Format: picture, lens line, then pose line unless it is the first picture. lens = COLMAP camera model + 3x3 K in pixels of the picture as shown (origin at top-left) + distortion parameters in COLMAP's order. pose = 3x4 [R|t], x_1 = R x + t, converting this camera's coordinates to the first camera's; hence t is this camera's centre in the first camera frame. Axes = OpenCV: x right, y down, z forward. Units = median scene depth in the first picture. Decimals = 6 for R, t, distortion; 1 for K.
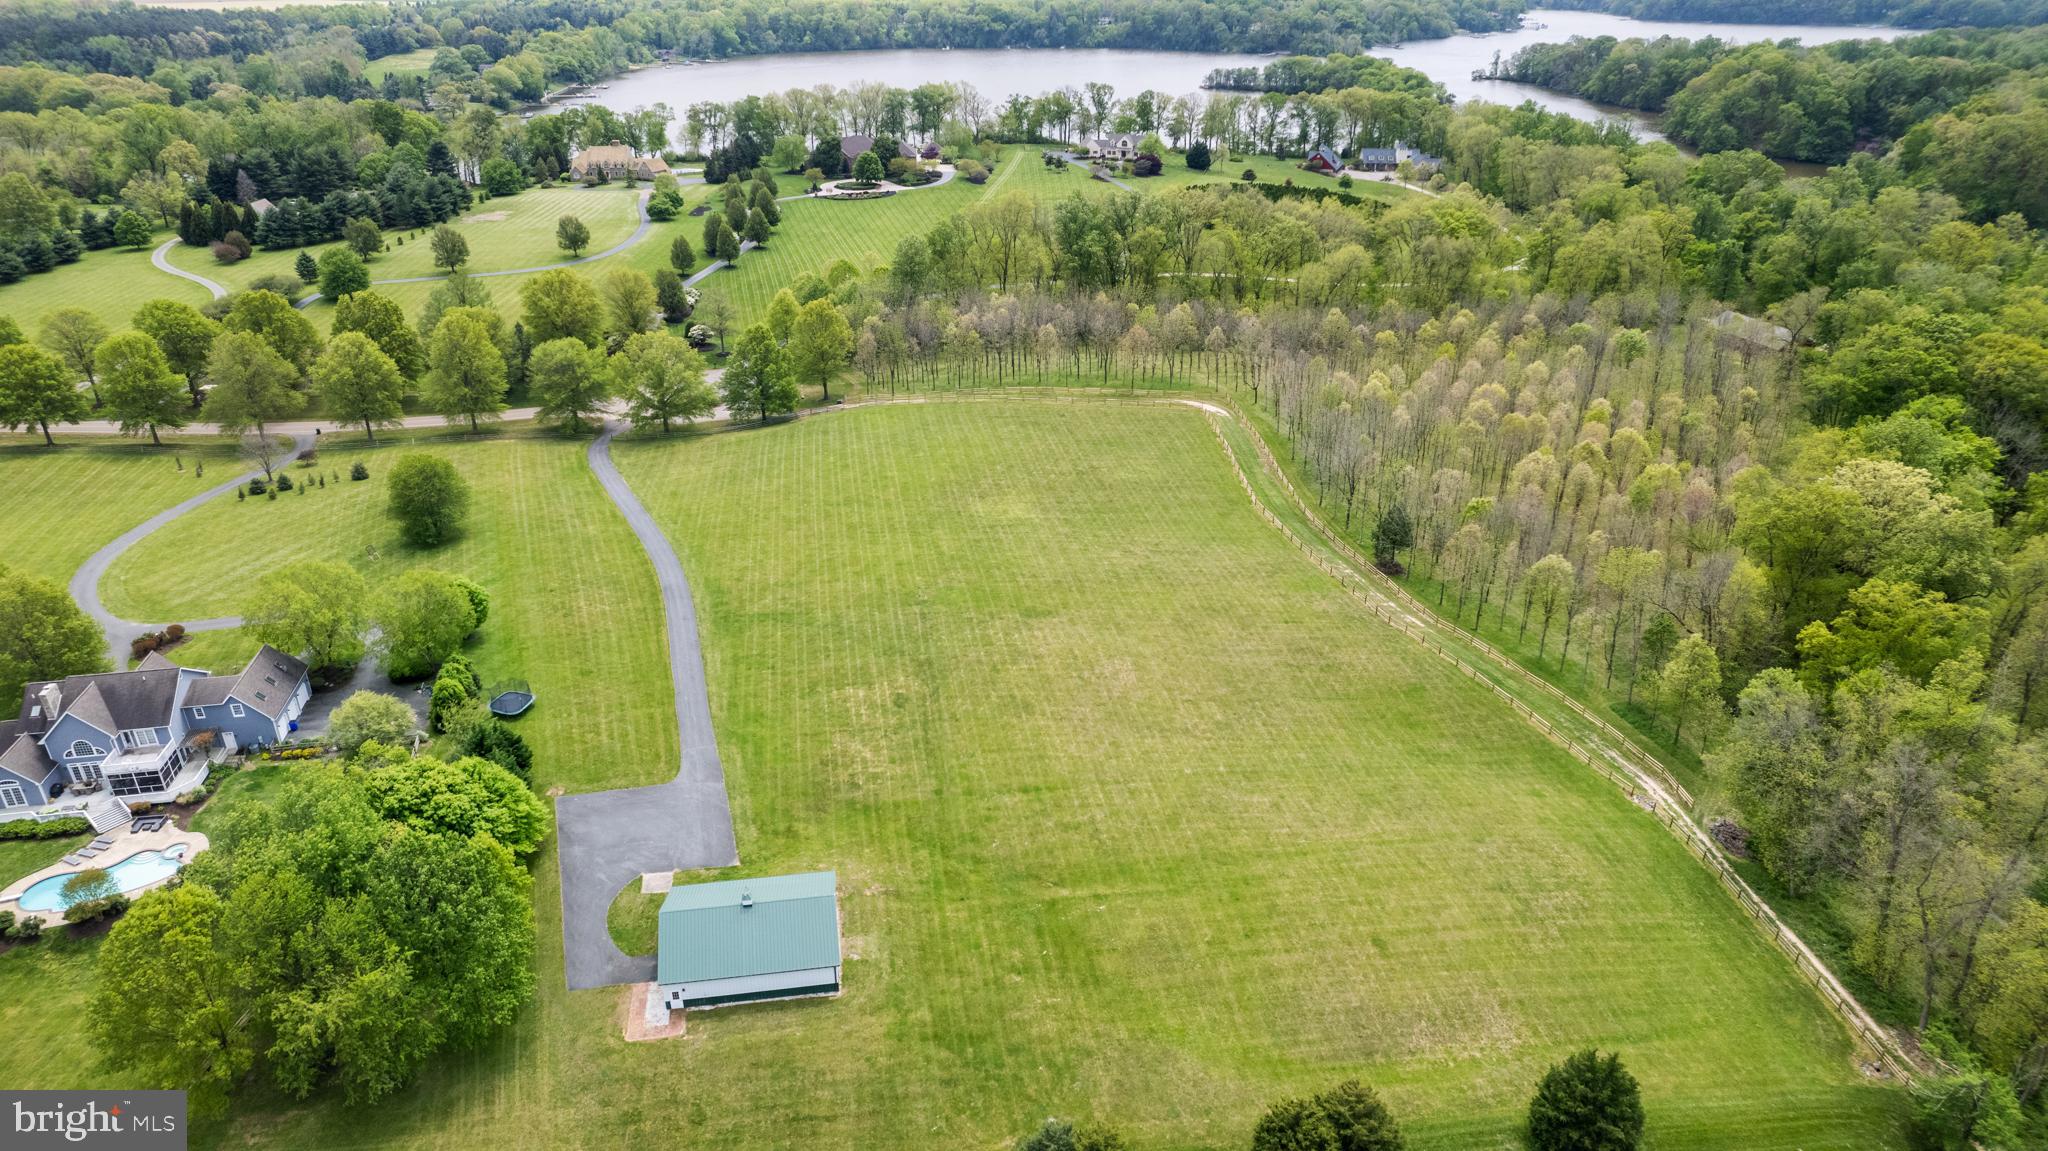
lens RADIAL K [[1303.2, 0, 1025.7], [0, 1303.2, 583.0], [0, 0, 1]] dist [-0.076715, 0.065619]
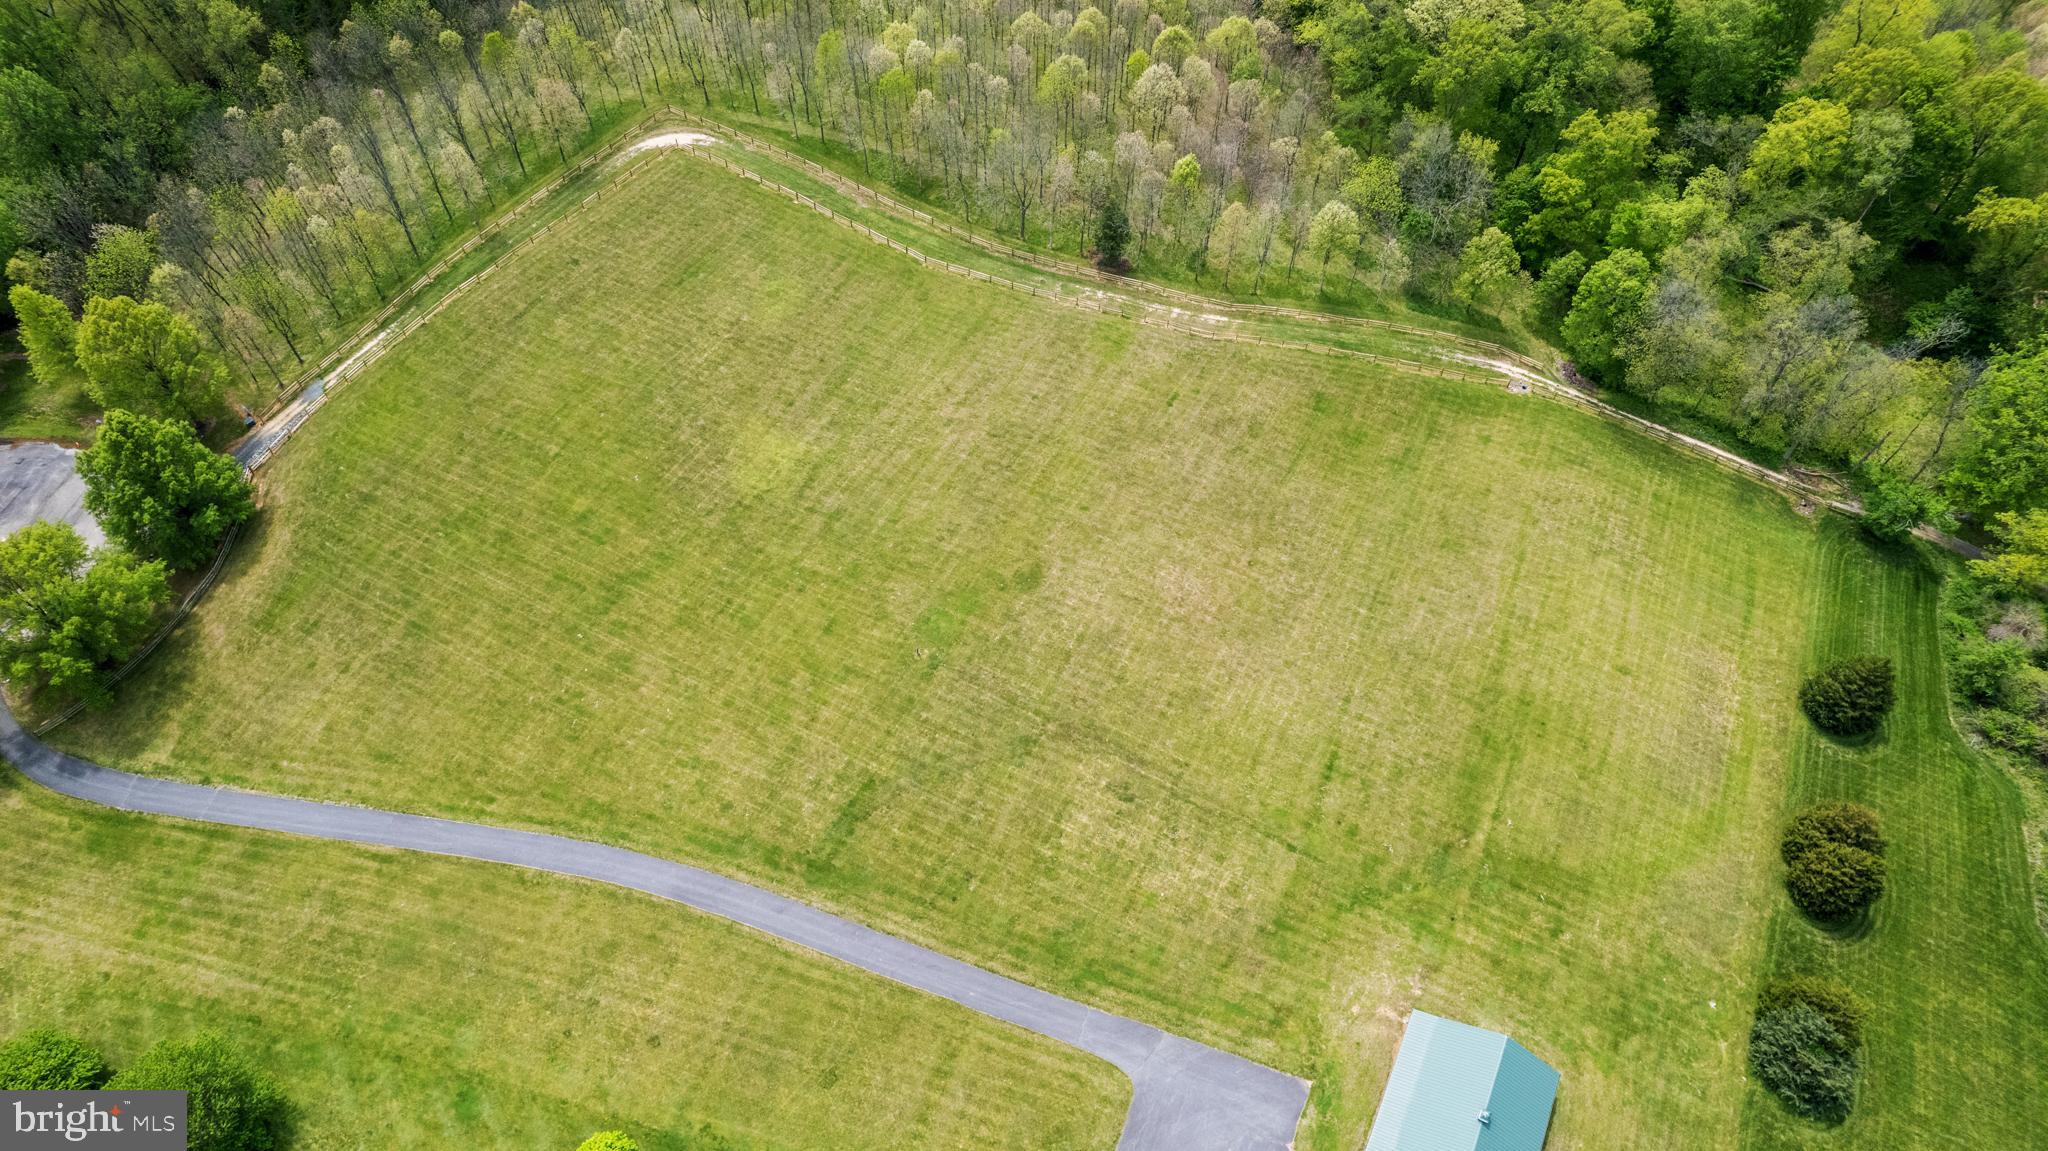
lens RADIAL K [[1303.2, 0, 1025.7], [0, 1303.2, 583.0], [0, 0, 1]] dist [-0.076715, 0.065619]
pose [[0.587252, -0.657601, 0.471907, -0.474152], [0.343144, 0.730314, 0.590673, -0.570403], [-0.733067, -0.184942, 0.654530, 0.545794]]
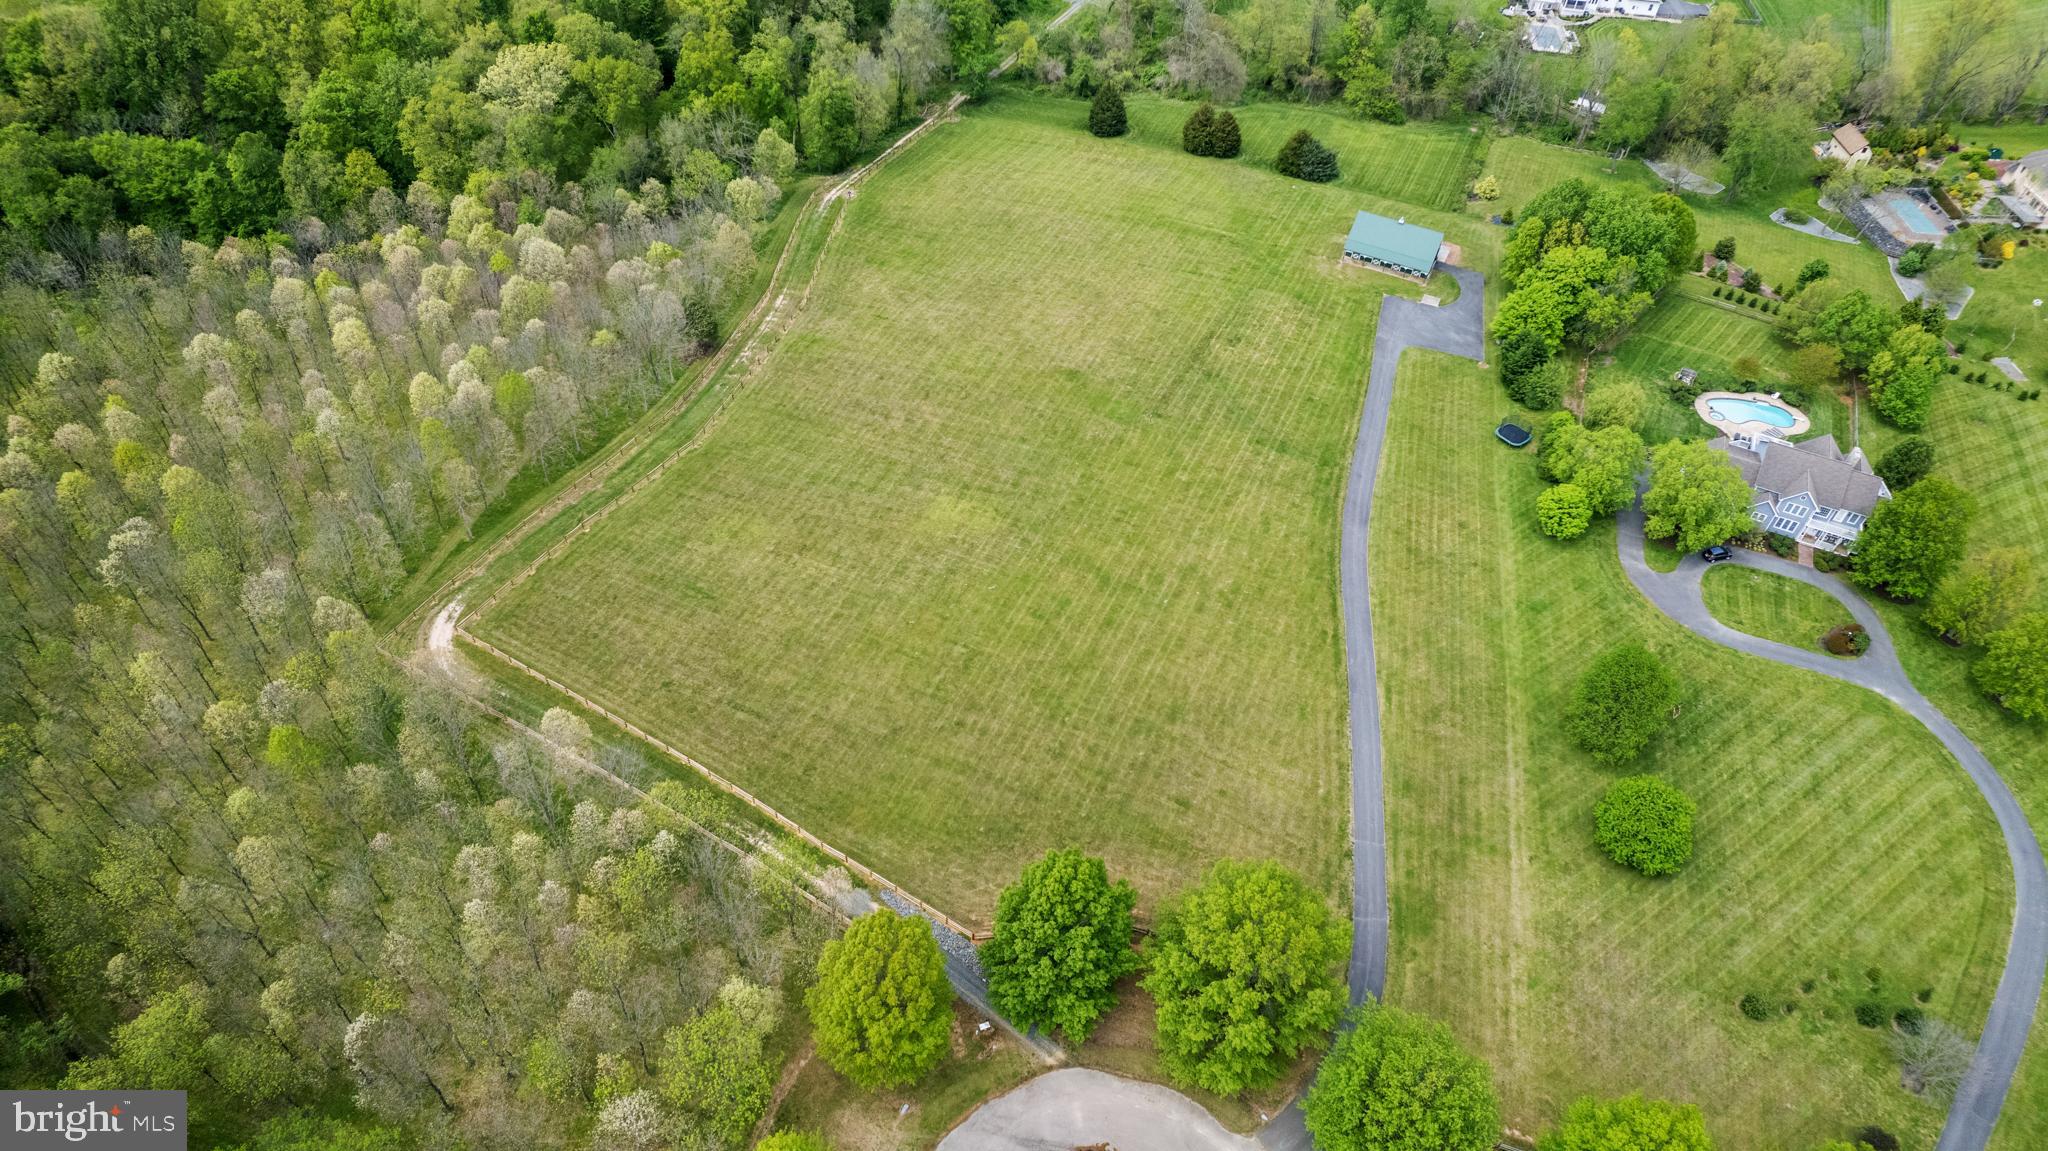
lens RADIAL K [[1303.2, 0, 1025.7], [0, 1303.2, 583.0], [0, 0, 1]] dist [-0.076715, 0.065619]
pose [[-0.826503, -0.433425, 0.359216, -0.542800], [0.204777, 0.362910, 0.909045, -1.160658], [-0.524366, 0.824887, -0.211191, 1.710757]]
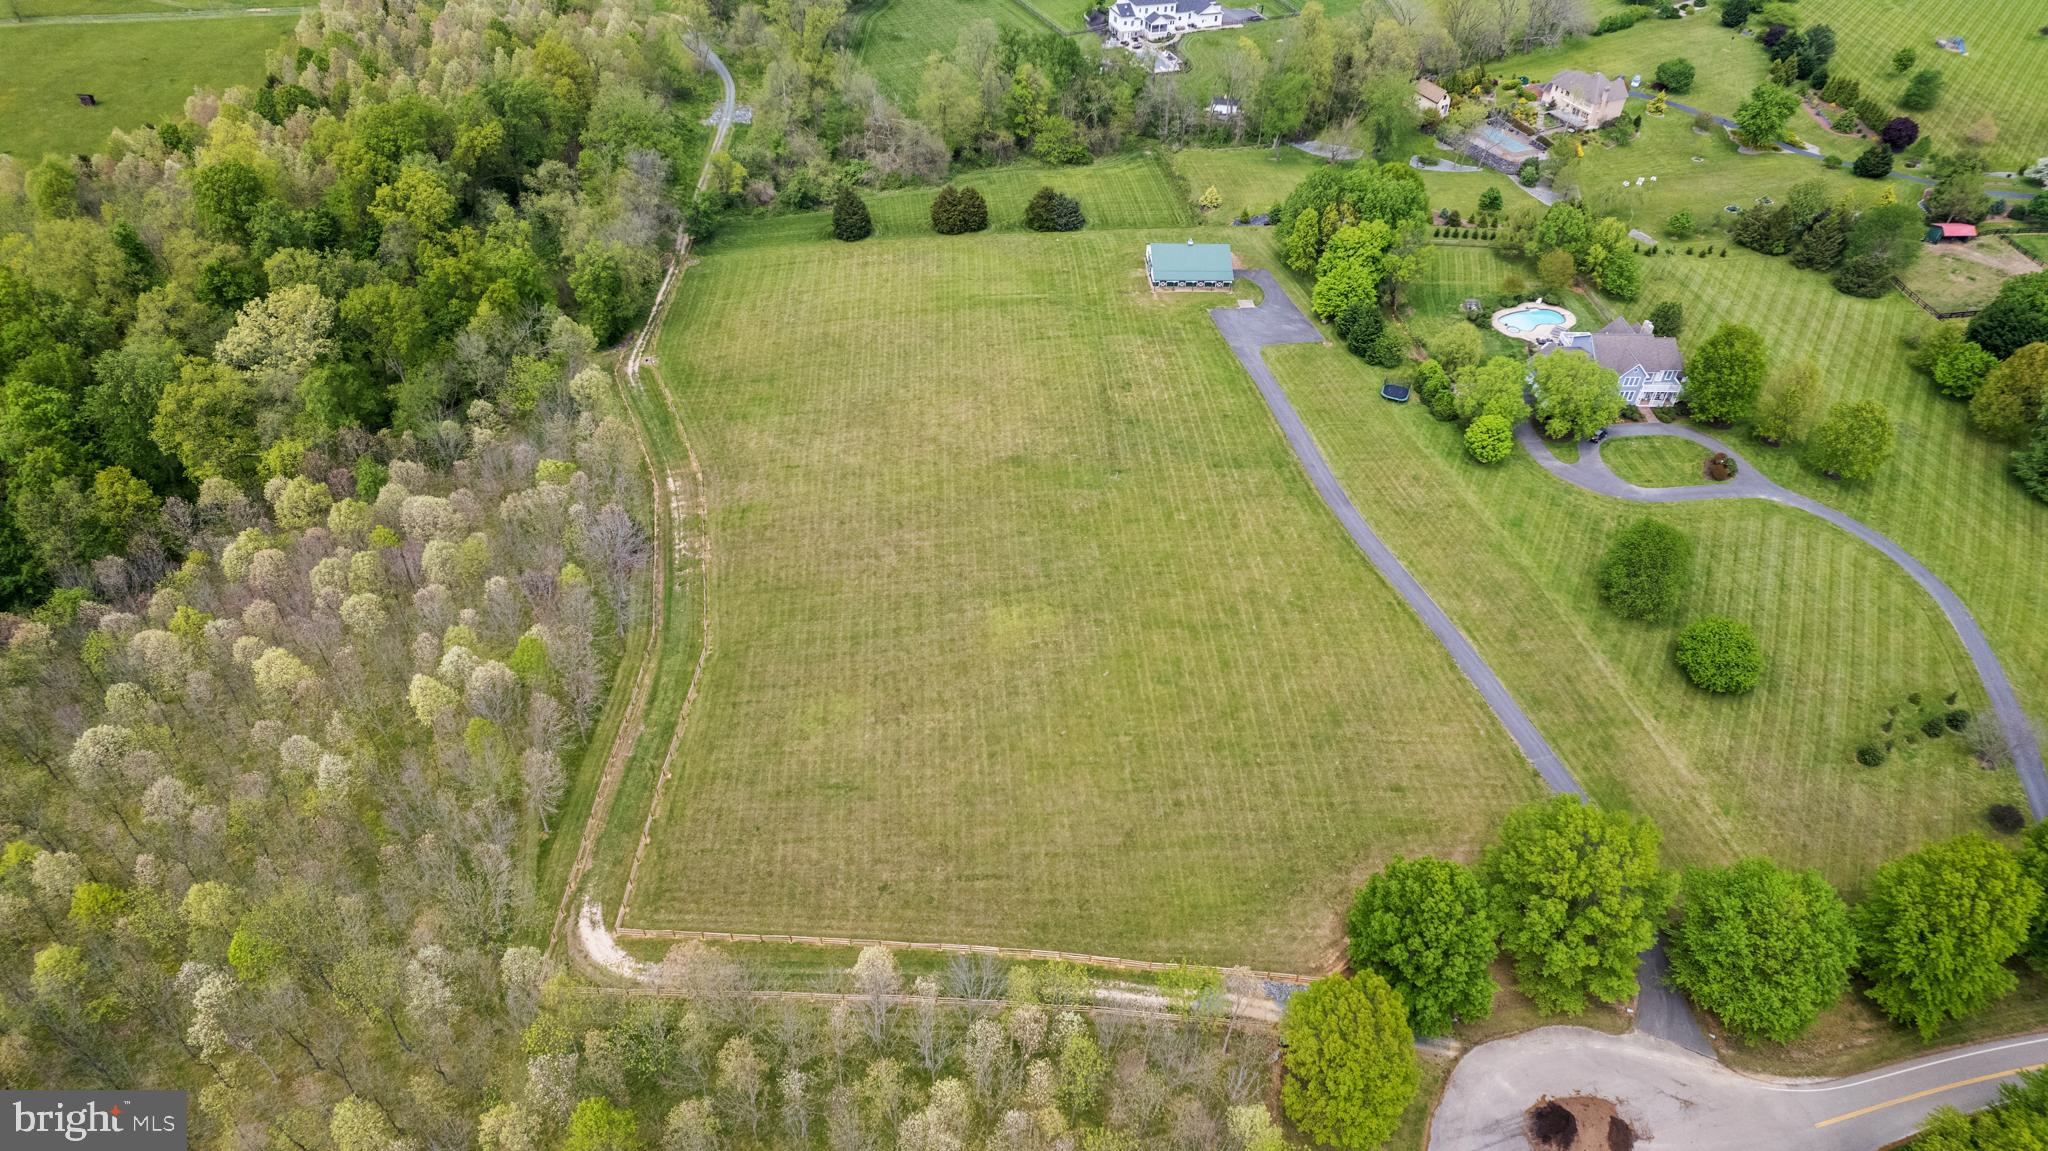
lens RADIAL K [[1303.2, 0, 1025.7], [0, 1303.2, 583.0], [0, 0, 1]] dist [-0.076715, 0.065619]
pose [[-0.993793, -0.095565, 0.056945, -0.092694], [0.017278, 0.373077, 0.927640, -1.226485], [-0.109895, 0.922866, -0.369110, 1.848516]]
